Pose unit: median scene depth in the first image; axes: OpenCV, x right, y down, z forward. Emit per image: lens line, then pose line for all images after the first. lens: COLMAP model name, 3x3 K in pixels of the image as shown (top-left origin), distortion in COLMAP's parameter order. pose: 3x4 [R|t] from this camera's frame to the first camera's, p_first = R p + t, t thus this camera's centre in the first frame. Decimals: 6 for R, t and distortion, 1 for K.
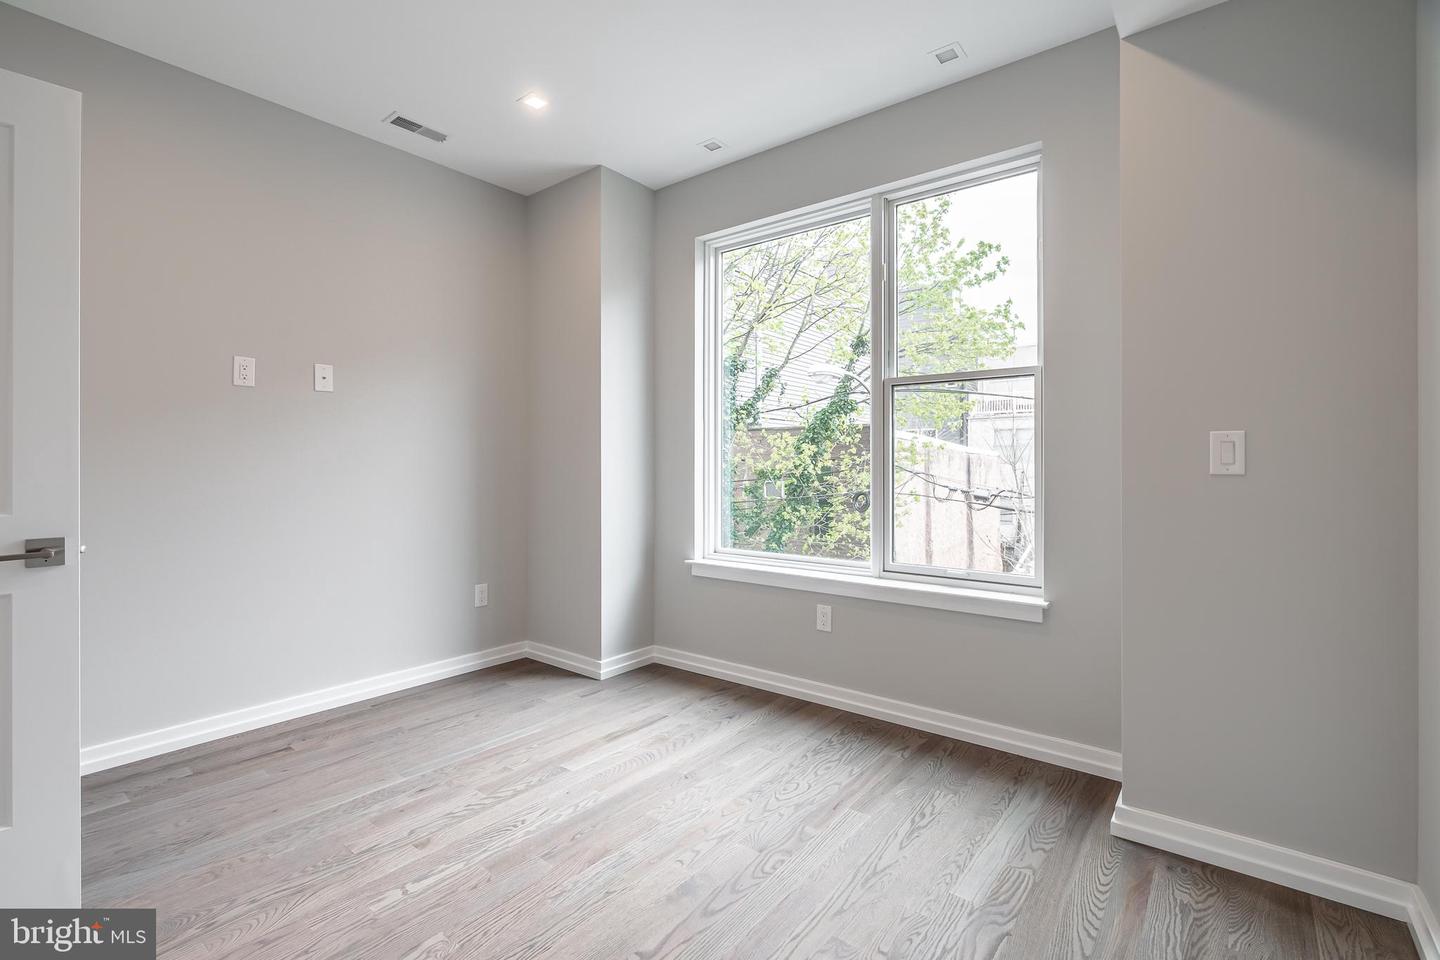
lens RADIAL K [[659.7, 0, 717.8], [0, 659.7, 462.6], [0, 0, 1]] dist [-0.002617, 0.000137]
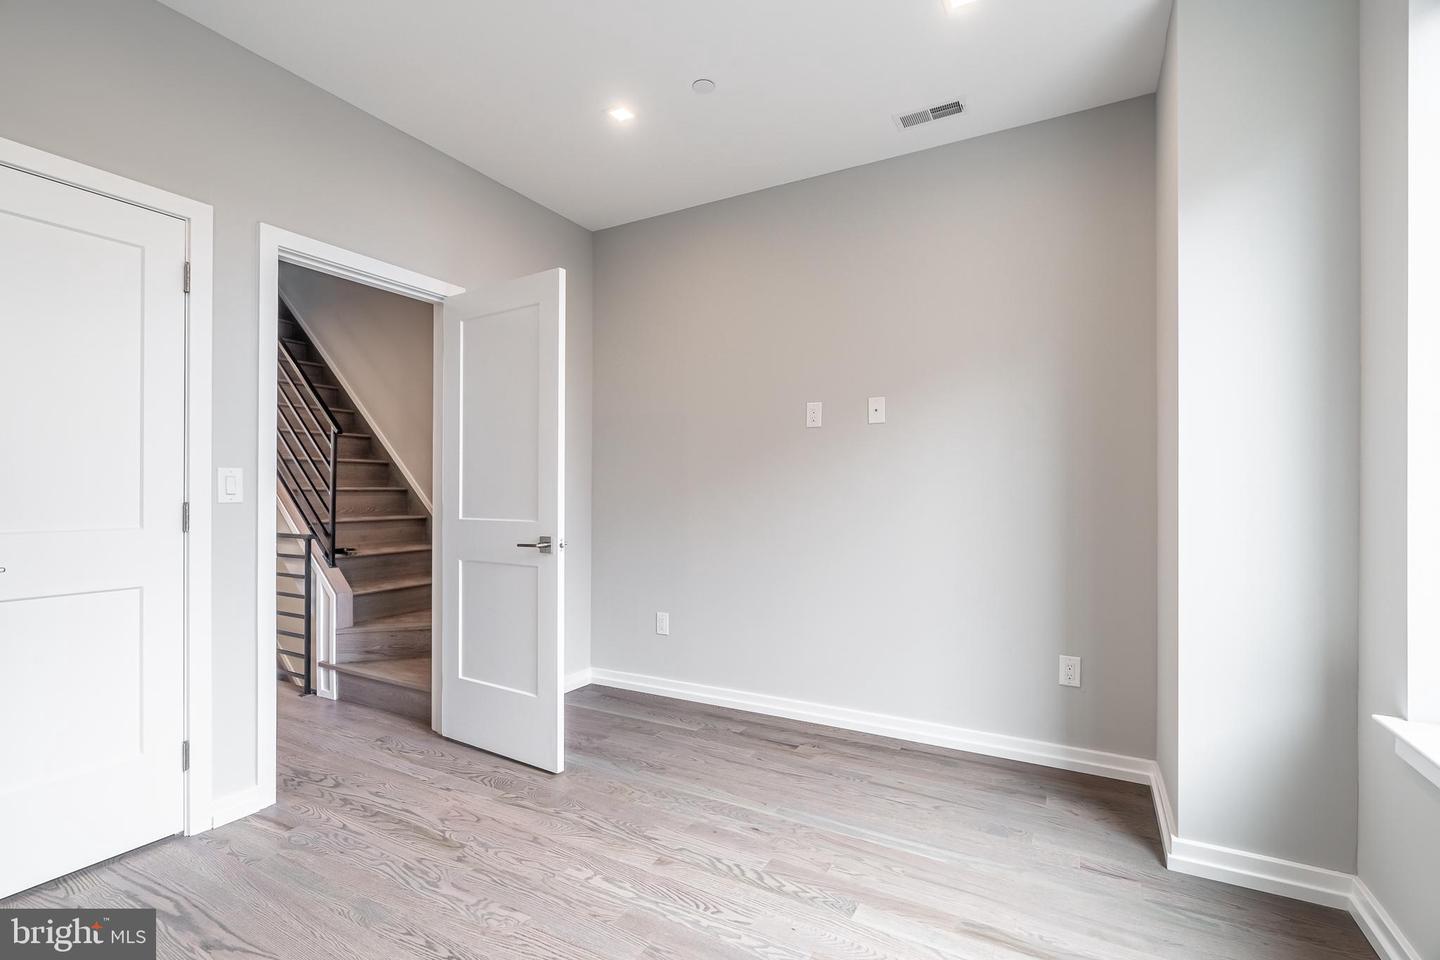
lens RADIAL K [[656.5, 0, 718.8], [0, 656.5, 491.6], [0, 0, 1]] dist [-0.004668, -0.000272]
pose [[0.159640, -0.003284, -0.987170, 0.436050], [-0.001589, 0.999992, -0.003584, 0.002659], [0.987174, 0.002140, 0.159633, 0.693360]]
